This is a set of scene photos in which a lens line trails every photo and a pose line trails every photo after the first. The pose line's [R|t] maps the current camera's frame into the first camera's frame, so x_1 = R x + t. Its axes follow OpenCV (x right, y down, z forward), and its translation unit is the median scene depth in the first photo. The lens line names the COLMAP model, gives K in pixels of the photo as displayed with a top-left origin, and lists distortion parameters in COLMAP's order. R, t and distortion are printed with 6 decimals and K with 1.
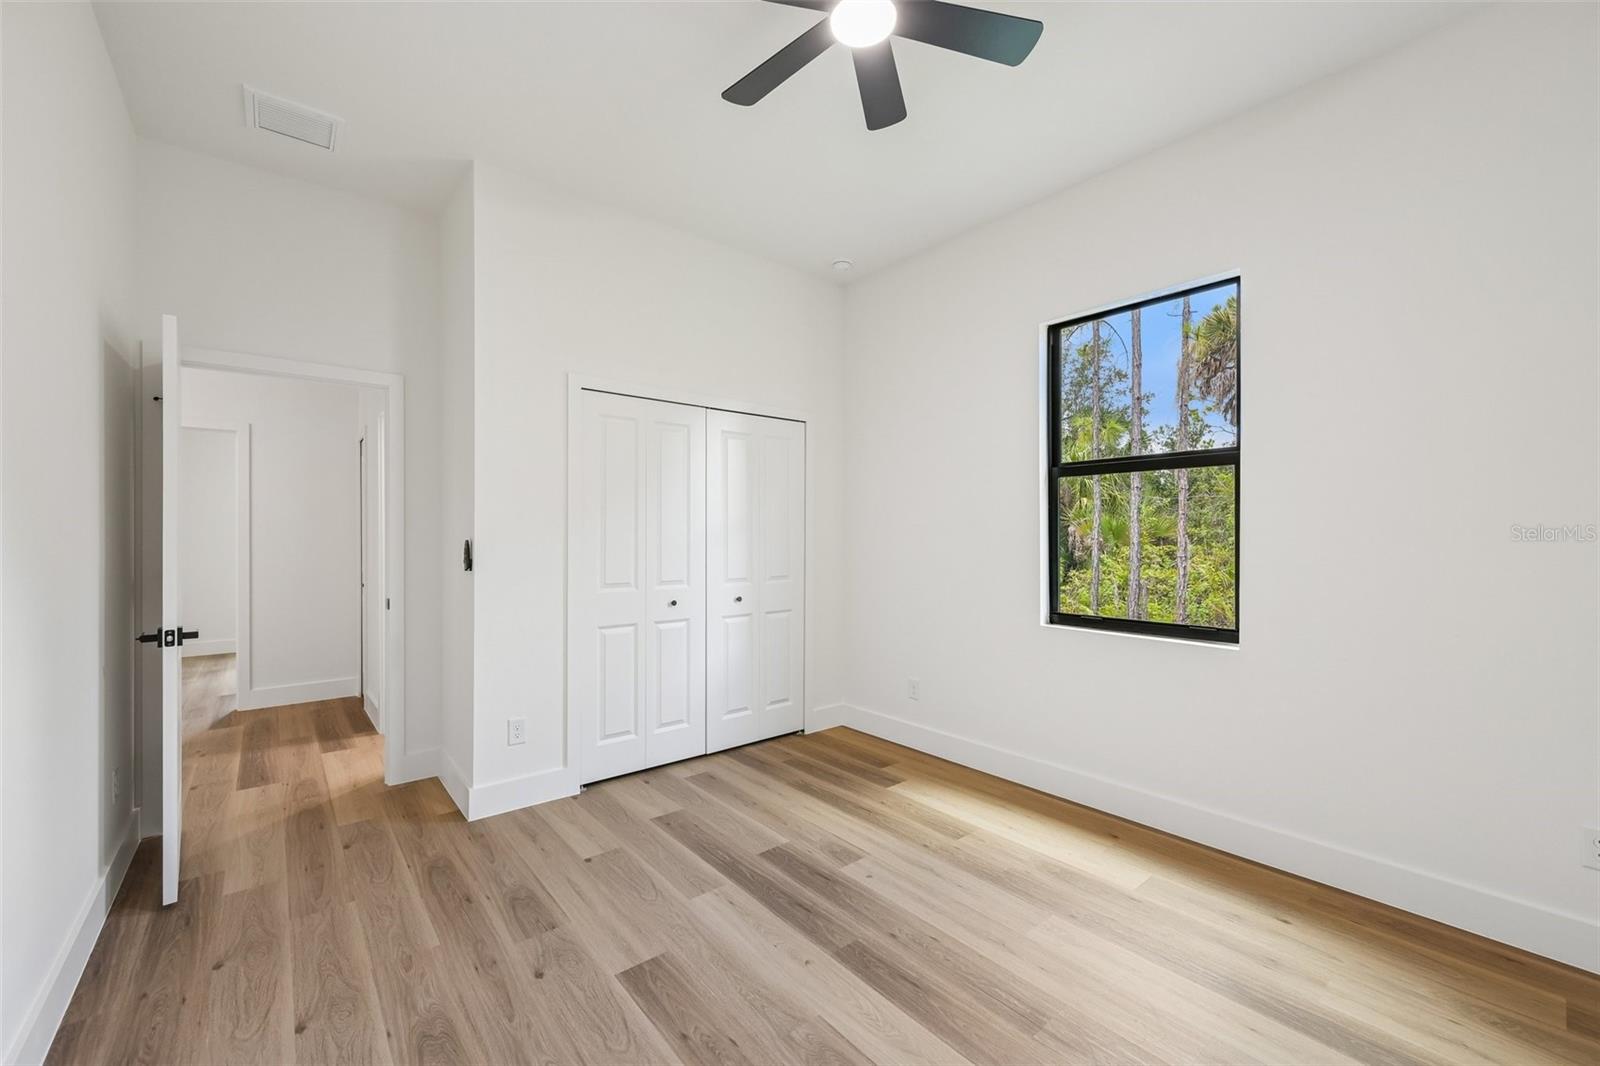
lens RADIAL K [[648.9, 0, 800.0], [0, 648.9, 533.0], [0, 0, 1]] dist [-0.001115, -0.000201]
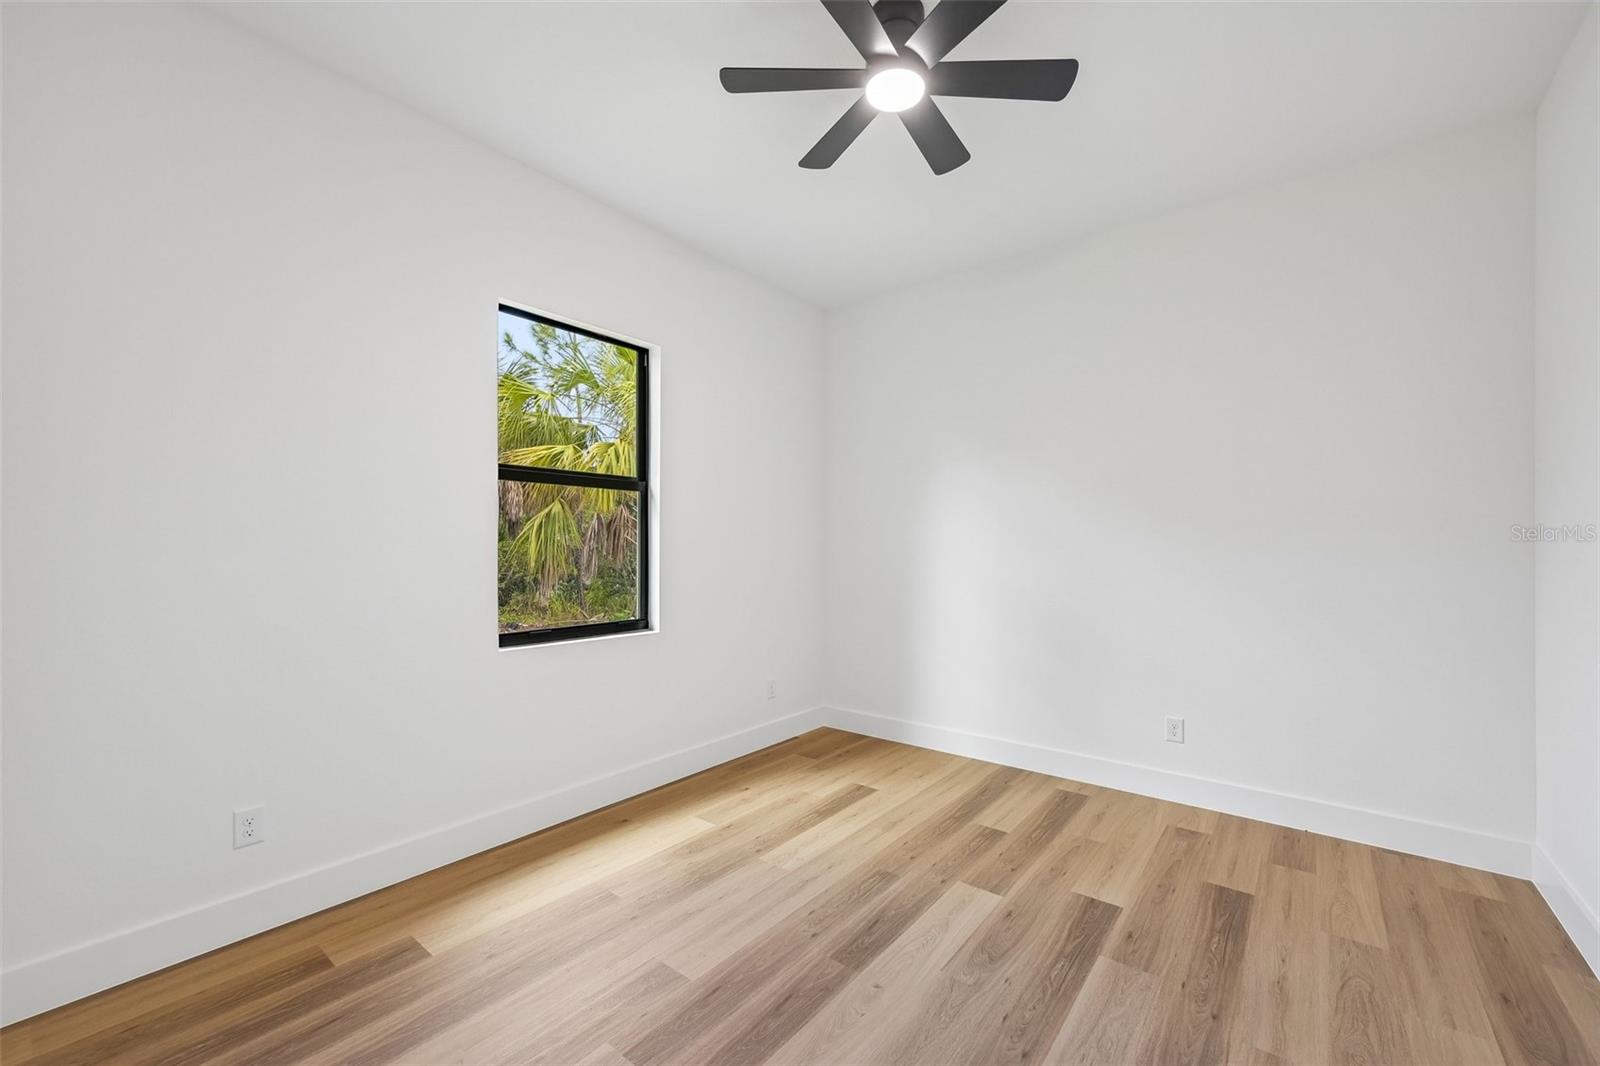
lens RADIAL K [[648.3, 0, 805.2], [0, 648.3, 544.1], [0, 0, 1]] dist [0.007024, -0.000061]
pose [[-0.218341, 0.001312, 0.975872, -0.634702], [-0.006775, 0.999973, -0.002860, 0.000023], [-0.975849, -0.007236, -0.218326, 0.912839]]
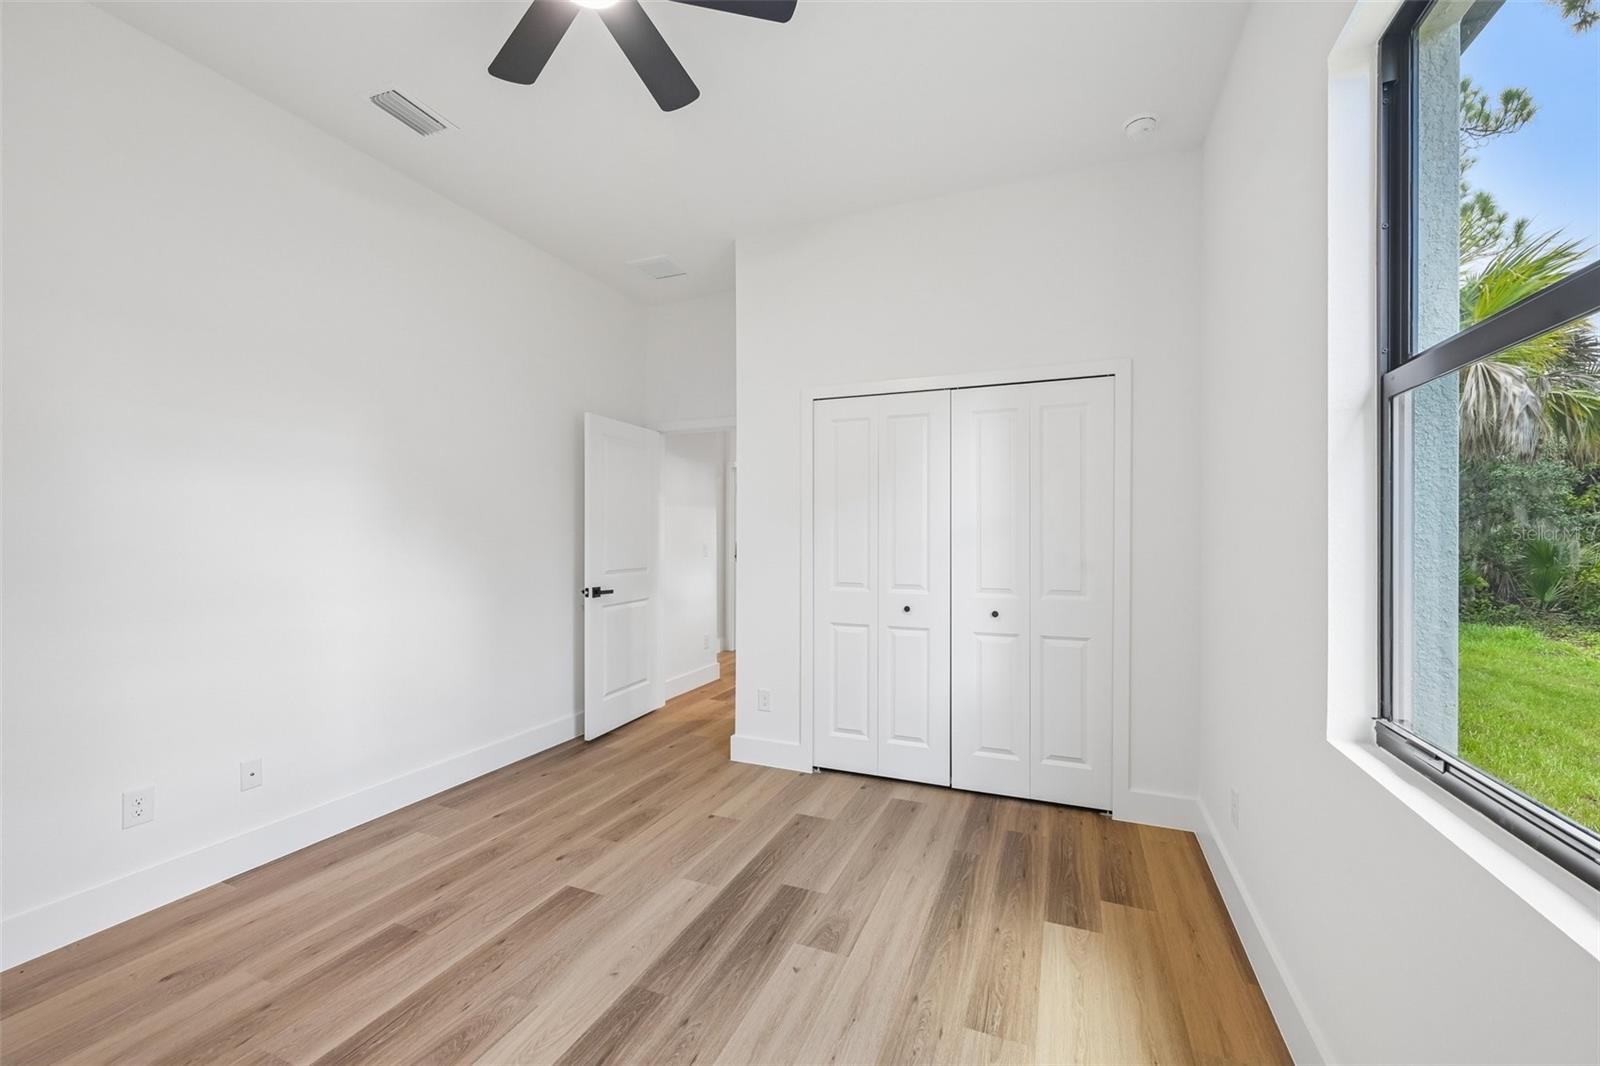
lens RADIAL K [[636.7, 0, 792.5], [0, 636.7, 536.1], [0, 0, 1]] dist [-0.002467, -0.000384]
pose [[0.461794, 0.002788, -0.886983, 0.674948], [0.000745, 0.999993, 0.003531, 0.000865], [0.886987, -0.002291, 0.461789, 0.549741]]
